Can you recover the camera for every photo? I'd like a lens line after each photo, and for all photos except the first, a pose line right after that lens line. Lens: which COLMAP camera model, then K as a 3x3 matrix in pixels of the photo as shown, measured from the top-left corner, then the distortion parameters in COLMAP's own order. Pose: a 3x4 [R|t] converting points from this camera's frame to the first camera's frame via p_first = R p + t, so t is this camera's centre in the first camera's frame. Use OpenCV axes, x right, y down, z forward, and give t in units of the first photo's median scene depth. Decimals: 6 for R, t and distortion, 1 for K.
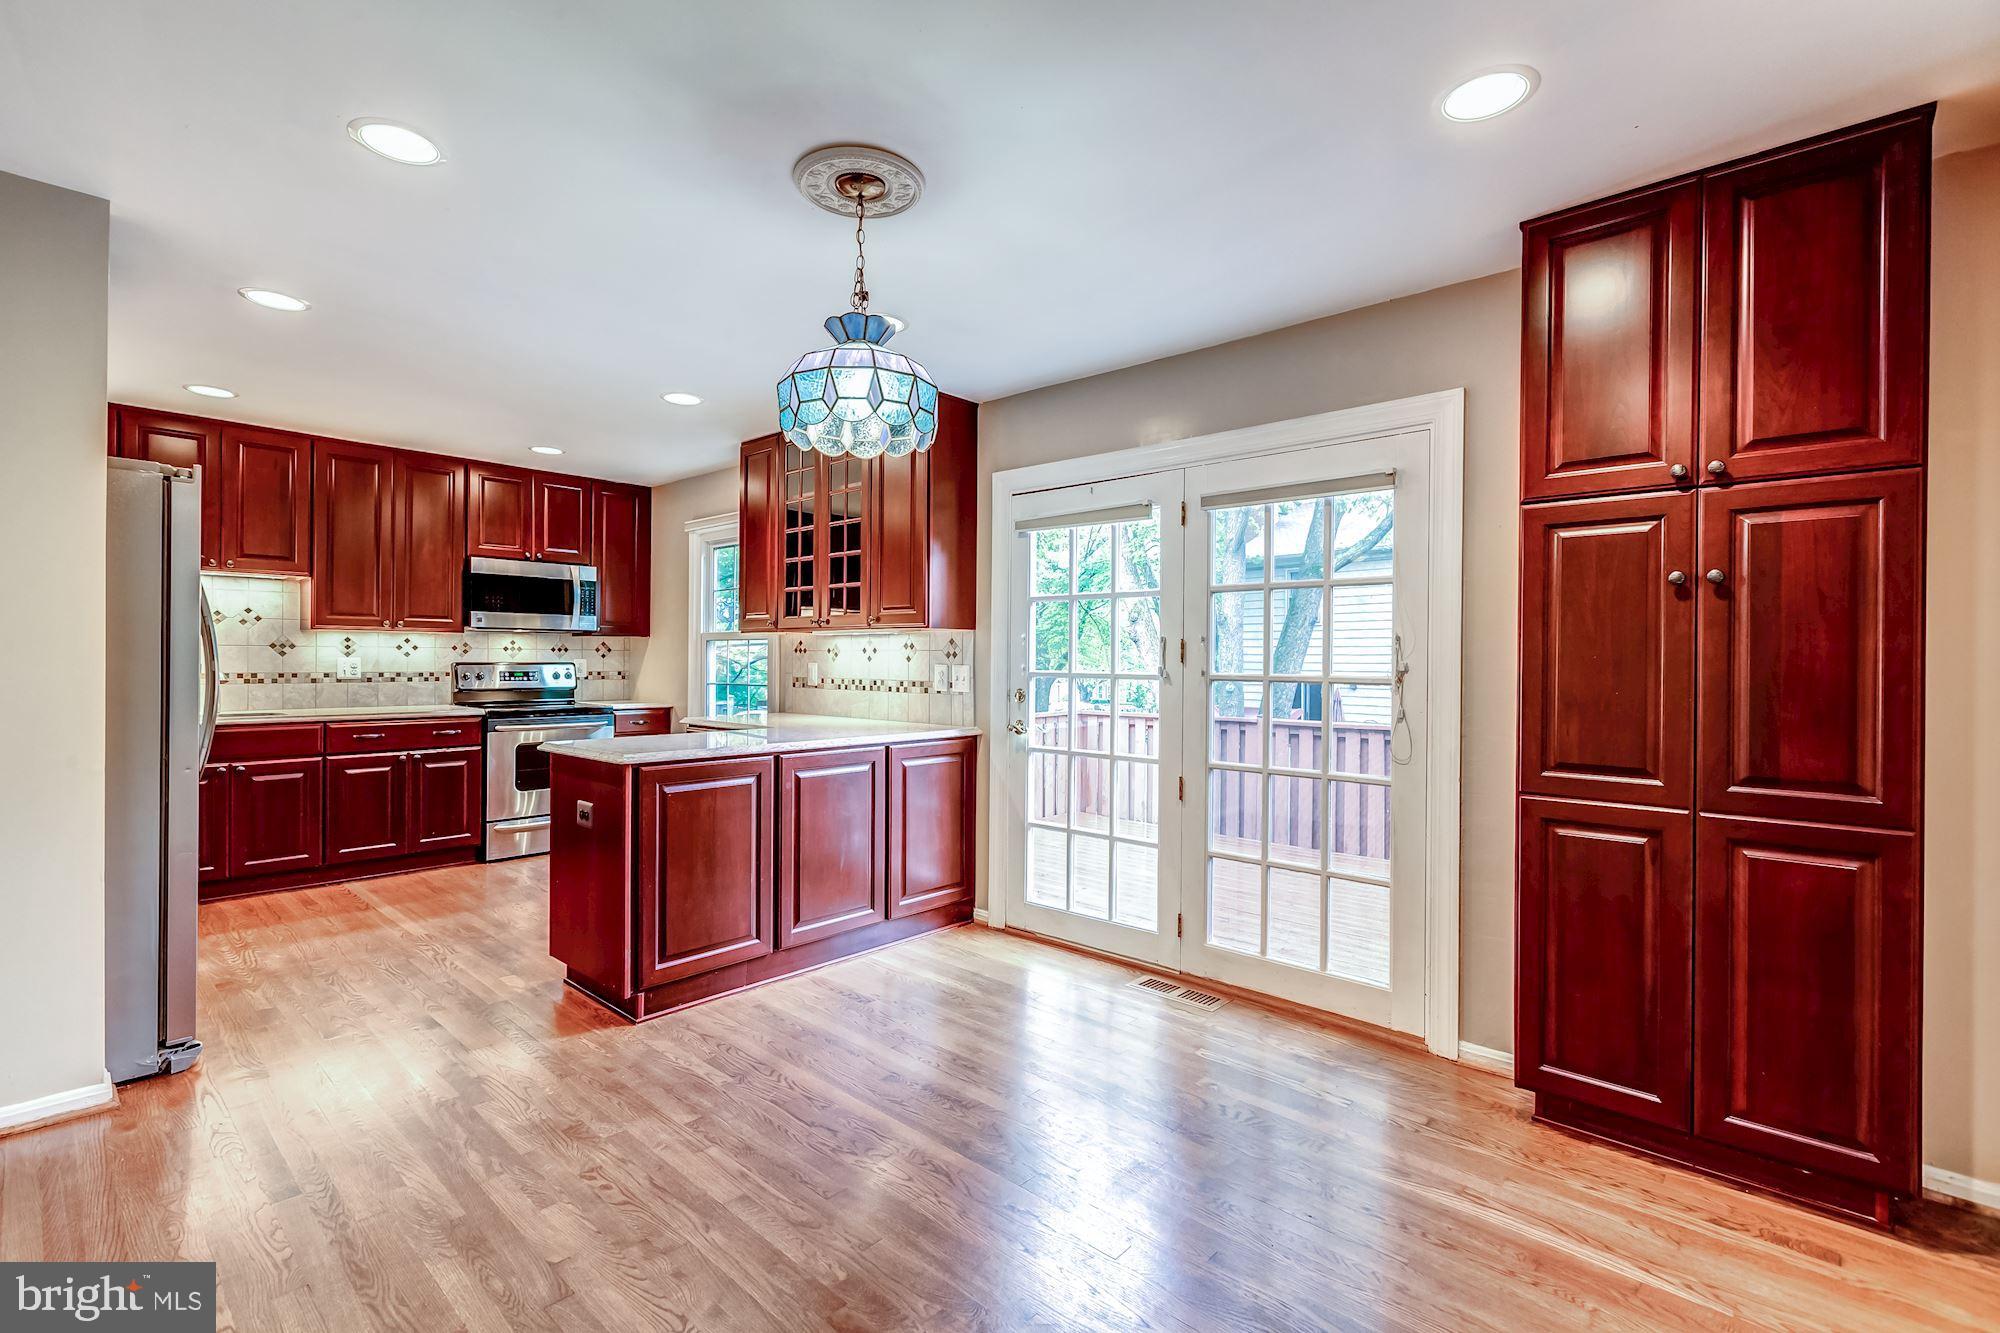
lens RADIAL K [[888.4, 0, 986.7], [0, 888.4, 656.7], [0, 0, 1]] dist [0.000011, 0.001900]
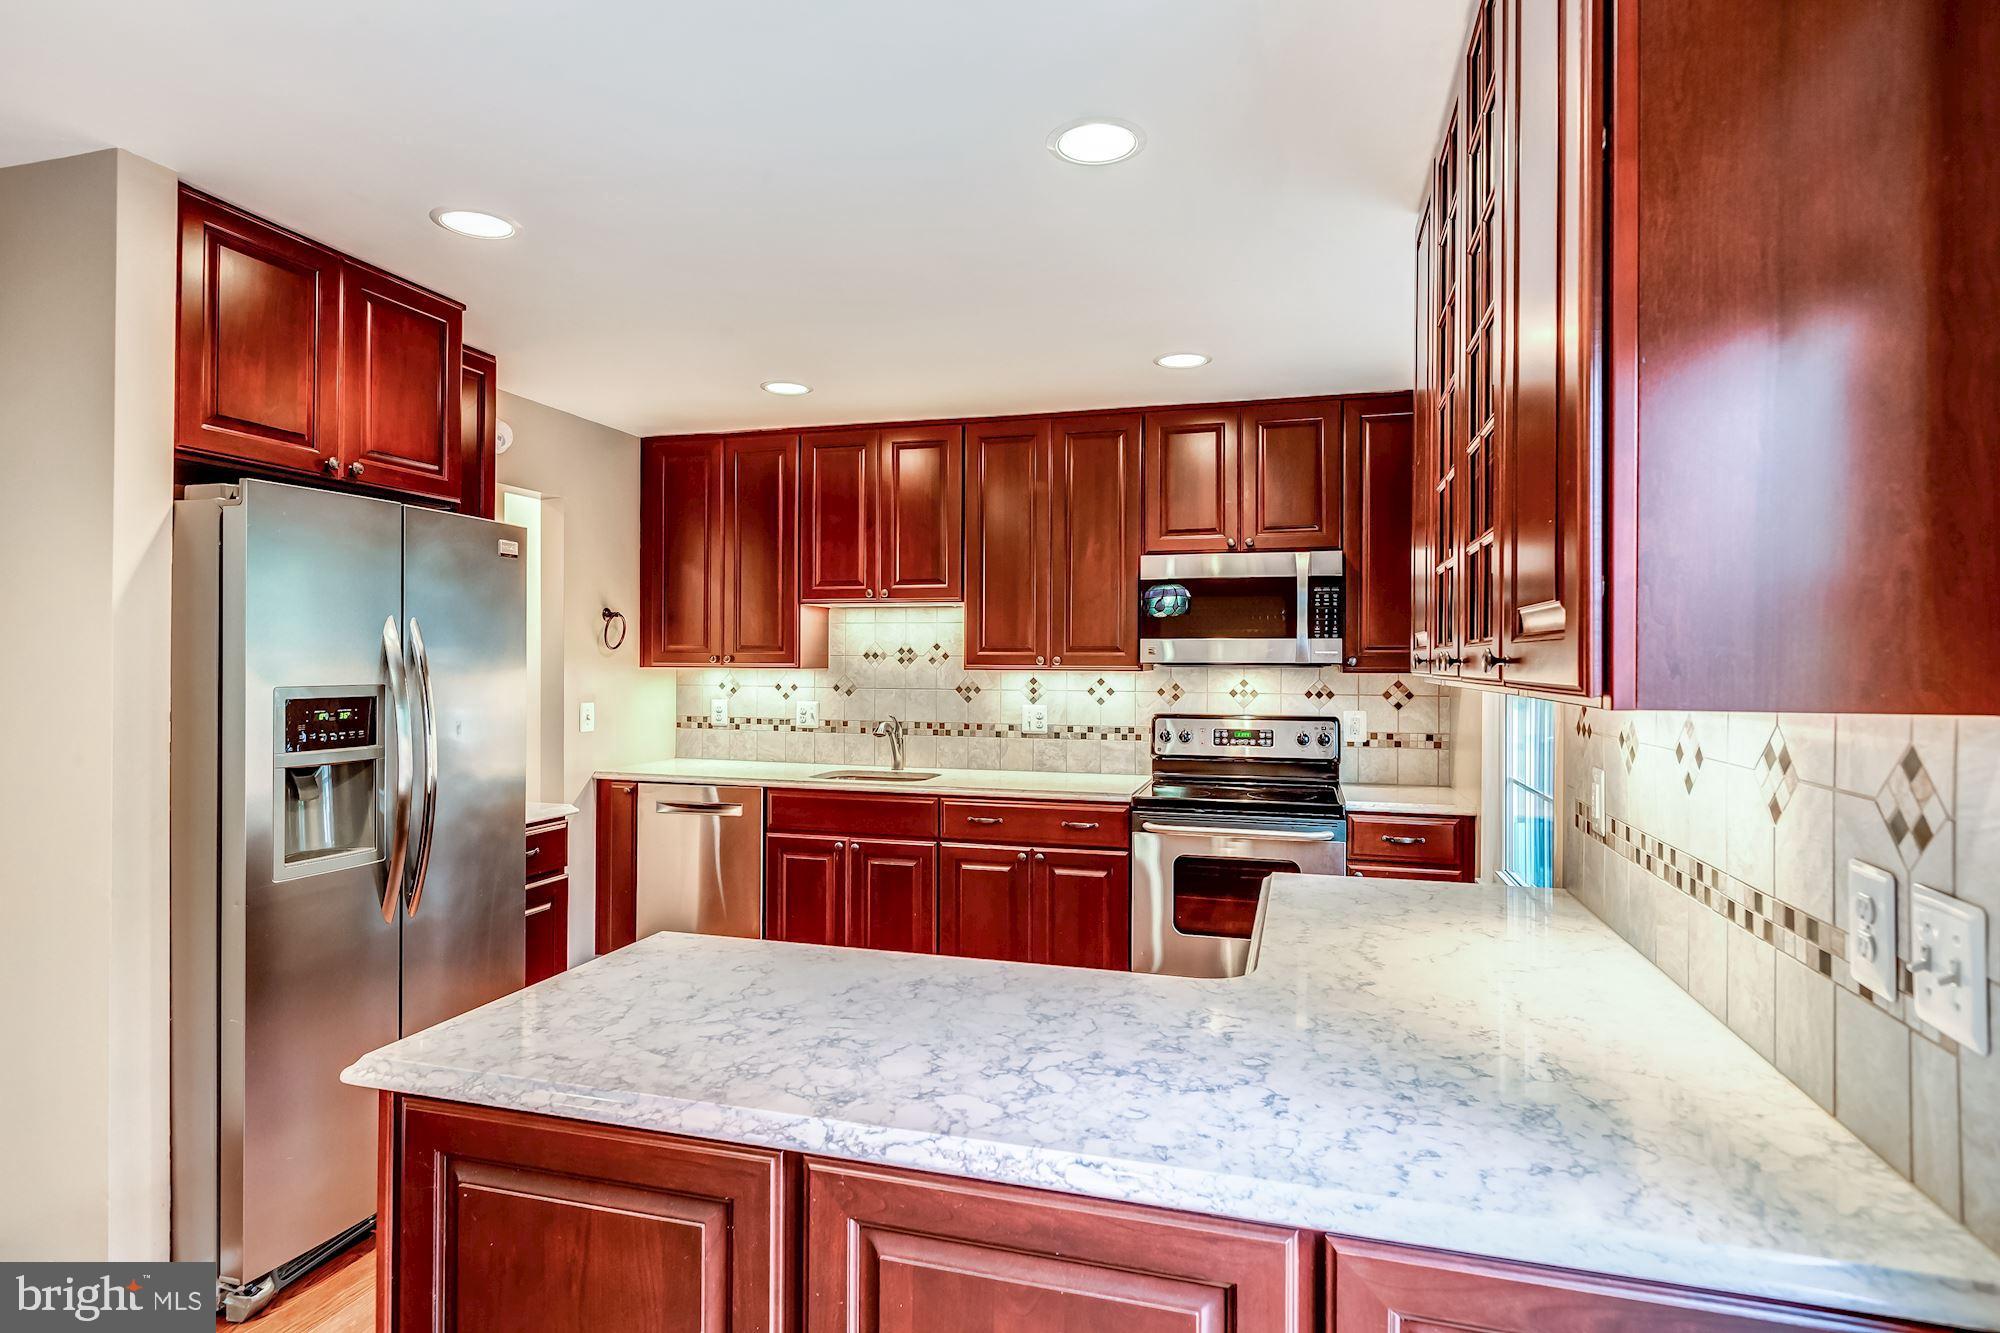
lens RADIAL K [[1050.3, 0, 1007.8], [0, 1050.3, 658.7], [0, 0, 1]] dist [-0.003564, 0.000018]
pose [[0.446257, -0.005799, -0.894886, 0.072268], [0.000183, 0.999980, -0.006389, -0.034741], [0.894905, 0.002688, 0.446249, 0.626045]]
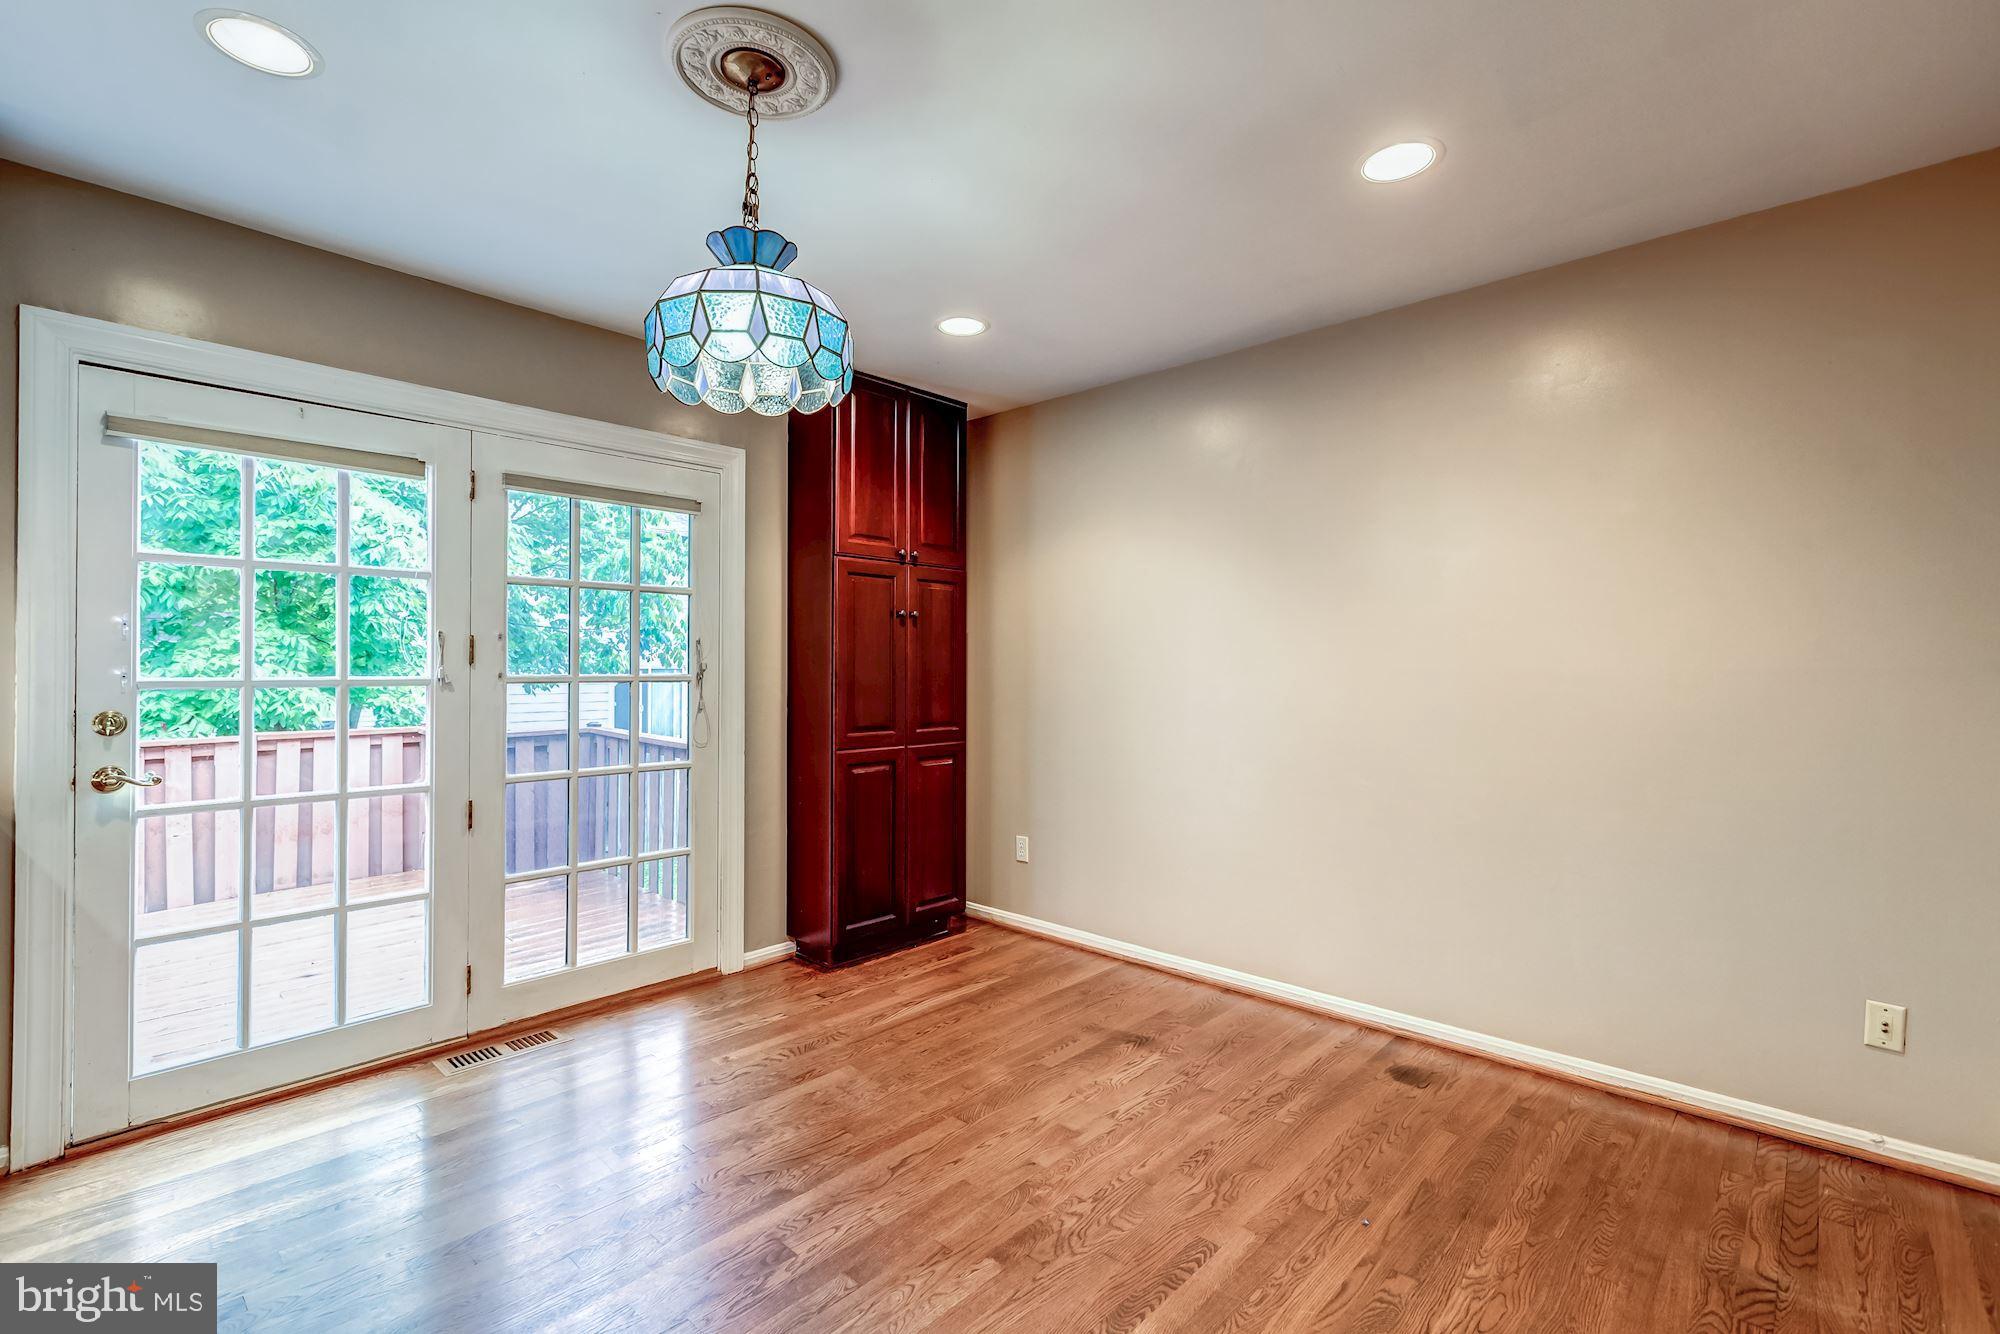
lens RADIAL K [[888.4, 0, 988.6], [0, 888.4, 663.6], [0, 0, 1]] dist [0.000011, 0.001900]
pose [[0.016131, -0.010850, 0.999811, -0.408872], [-0.009175, 0.999897, 0.010999, -0.004863], [-0.999828, -0.009351, 0.016030, 0.338826]]
